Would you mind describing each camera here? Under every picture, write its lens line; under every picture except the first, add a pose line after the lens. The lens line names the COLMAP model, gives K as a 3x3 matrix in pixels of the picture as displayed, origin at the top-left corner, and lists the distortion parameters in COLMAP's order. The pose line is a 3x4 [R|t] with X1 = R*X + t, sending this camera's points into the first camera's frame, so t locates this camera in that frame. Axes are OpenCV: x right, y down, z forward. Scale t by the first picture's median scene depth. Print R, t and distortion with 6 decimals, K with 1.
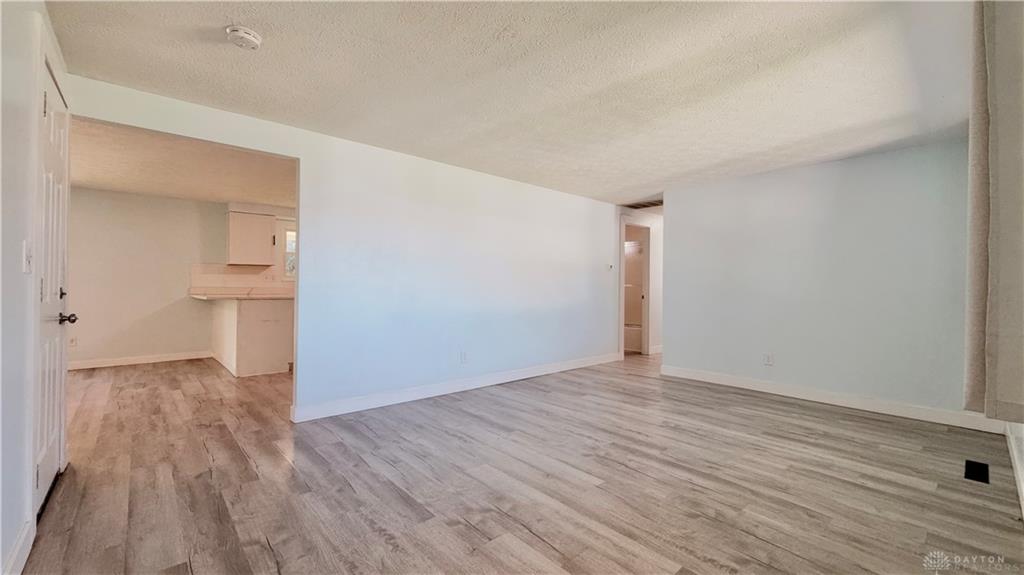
lens RADIAL K [[413.0, 0, 510.6], [0, 413.0, 284.9], [0, 0, 1]] dist [0.001479, 0.000044]
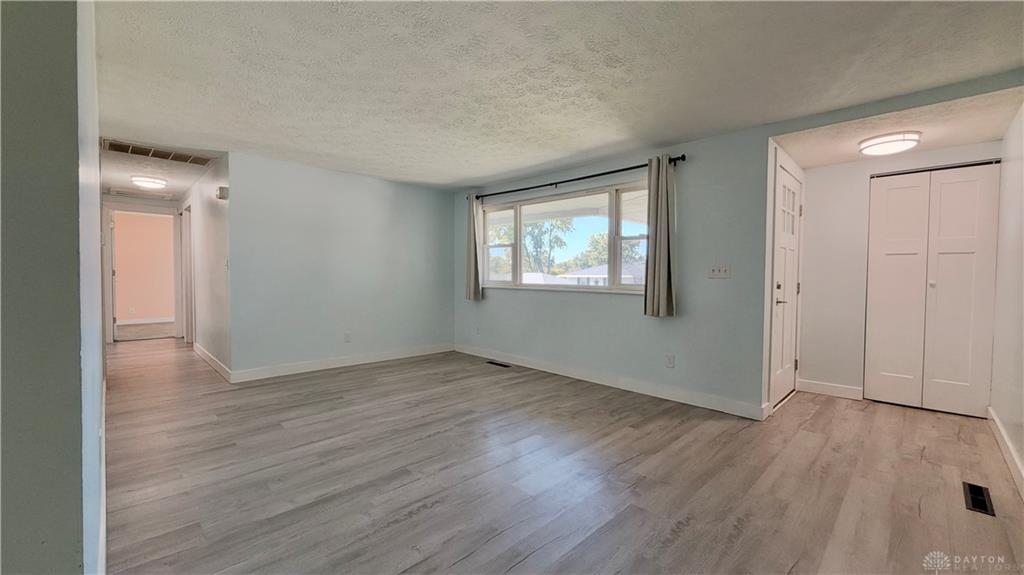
lens RADIAL K [[408.5, 0, 507.8], [0, 408.5, 287.0], [0, 0, 1]] dist [0.002421, -0.000148]
pose [[-0.044587, -0.036679, 0.998332, -0.848647], [-0.017137, 0.999207, 0.035946, -0.011910], [-0.998859, -0.015506, -0.045180, 0.987025]]
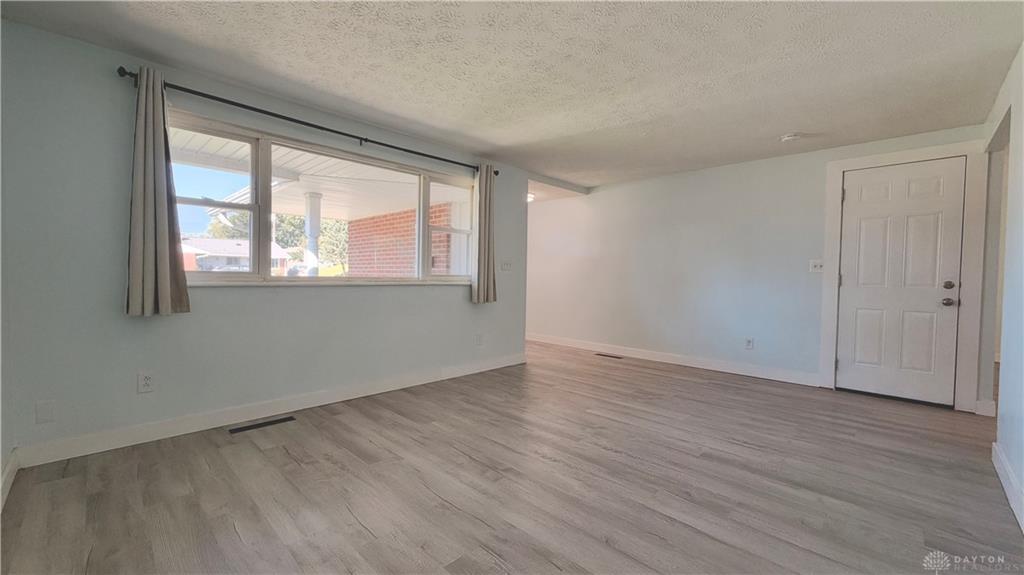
lens RADIAL K [[408.5, 0, 507.8], [0, 408.5, 287.0], [0, 0, 1]] dist [0.002421, -0.000148]
pose [[-0.997780, -0.023156, -0.062442, 0.501577], [-0.024719, 0.999397, 0.024383, 0.025714], [0.061840, 0.025872, -0.997751, 2.020614]]
